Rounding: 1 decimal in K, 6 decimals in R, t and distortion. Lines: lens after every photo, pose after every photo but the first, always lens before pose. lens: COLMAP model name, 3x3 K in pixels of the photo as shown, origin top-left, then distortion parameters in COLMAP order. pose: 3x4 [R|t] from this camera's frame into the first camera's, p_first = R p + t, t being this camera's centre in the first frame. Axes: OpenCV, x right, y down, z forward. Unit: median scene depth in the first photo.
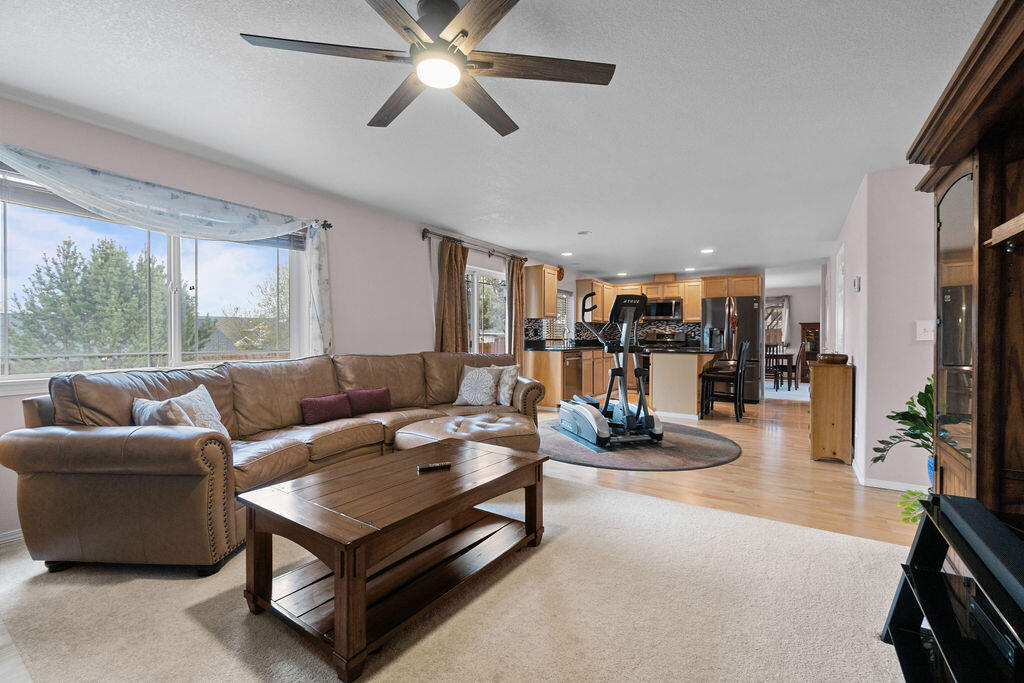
lens RADIAL K [[436.1, 0, 522.4], [0, 436.1, 341.7], [0, 0, 1]] dist [-0.000265, 0.000022]
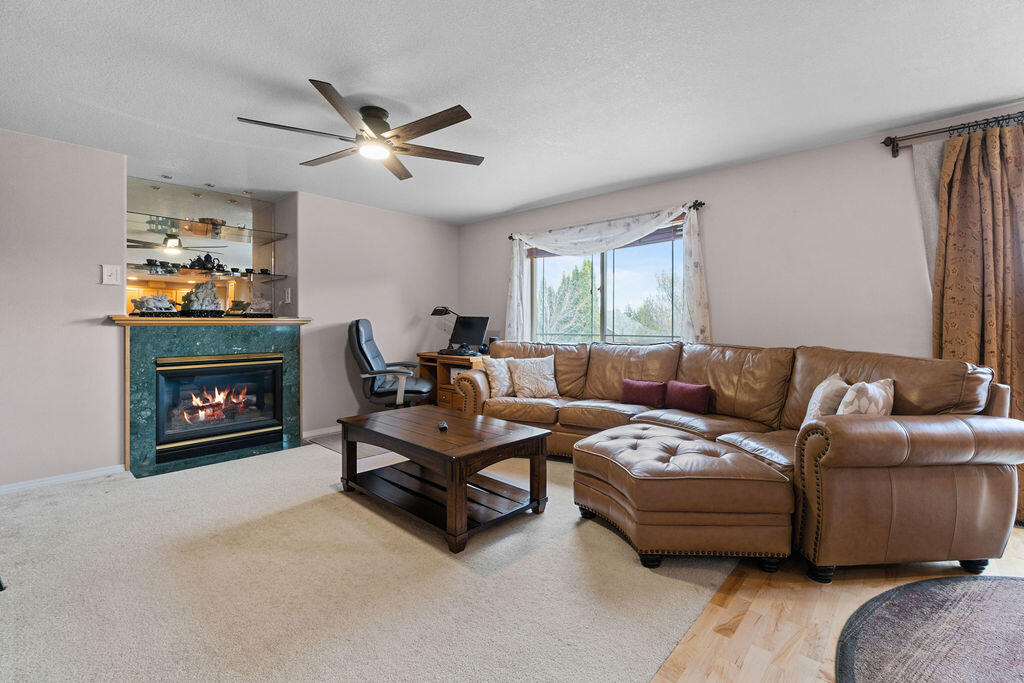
lens RADIAL K [[452.2, 0, 513.7], [0, 452.2, 325.4], [0, 0, 1]] dist [0.000791, 0.000194]
pose [[-0.164491, 0.004465, -0.986368, 0.287971], [-0.009295, 0.999938, 0.006076, -0.005369], [0.986335, 0.010168, -0.164440, 0.387149]]
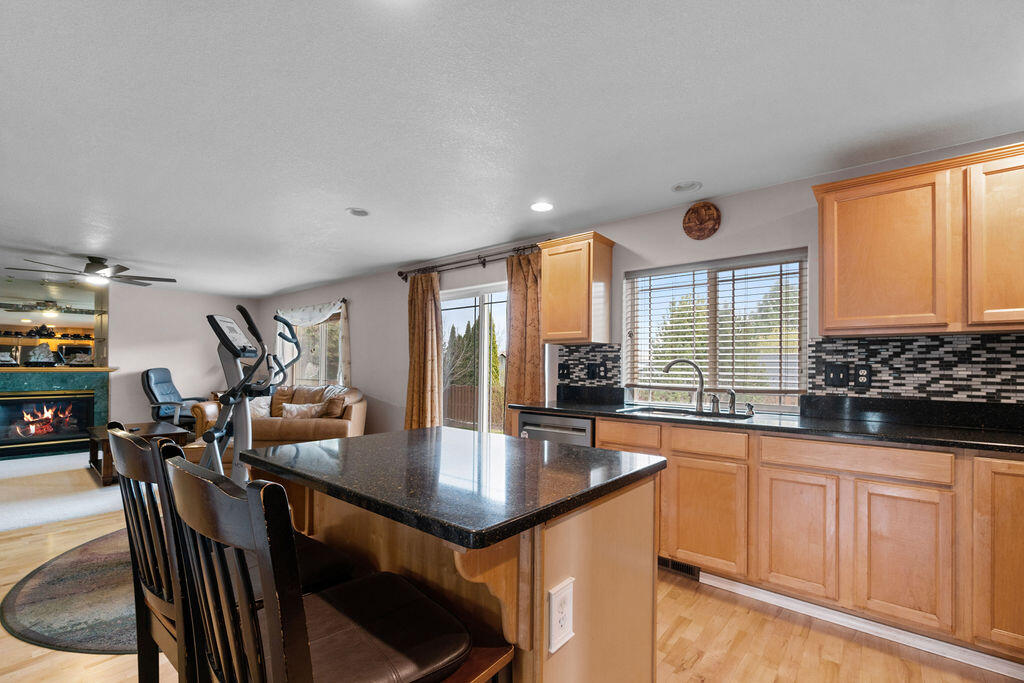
lens RADIAL K [[447.1, 0, 512.8], [0, 447.1, 362.1], [0, 0, 1]] dist [-0.002563, -0.000321]
pose [[-0.133589, -0.010344, -0.990983, 0.510167], [-0.016373, 0.999832, -0.008230, -0.024051], [0.990902, 0.015125, -0.133736, 0.899225]]
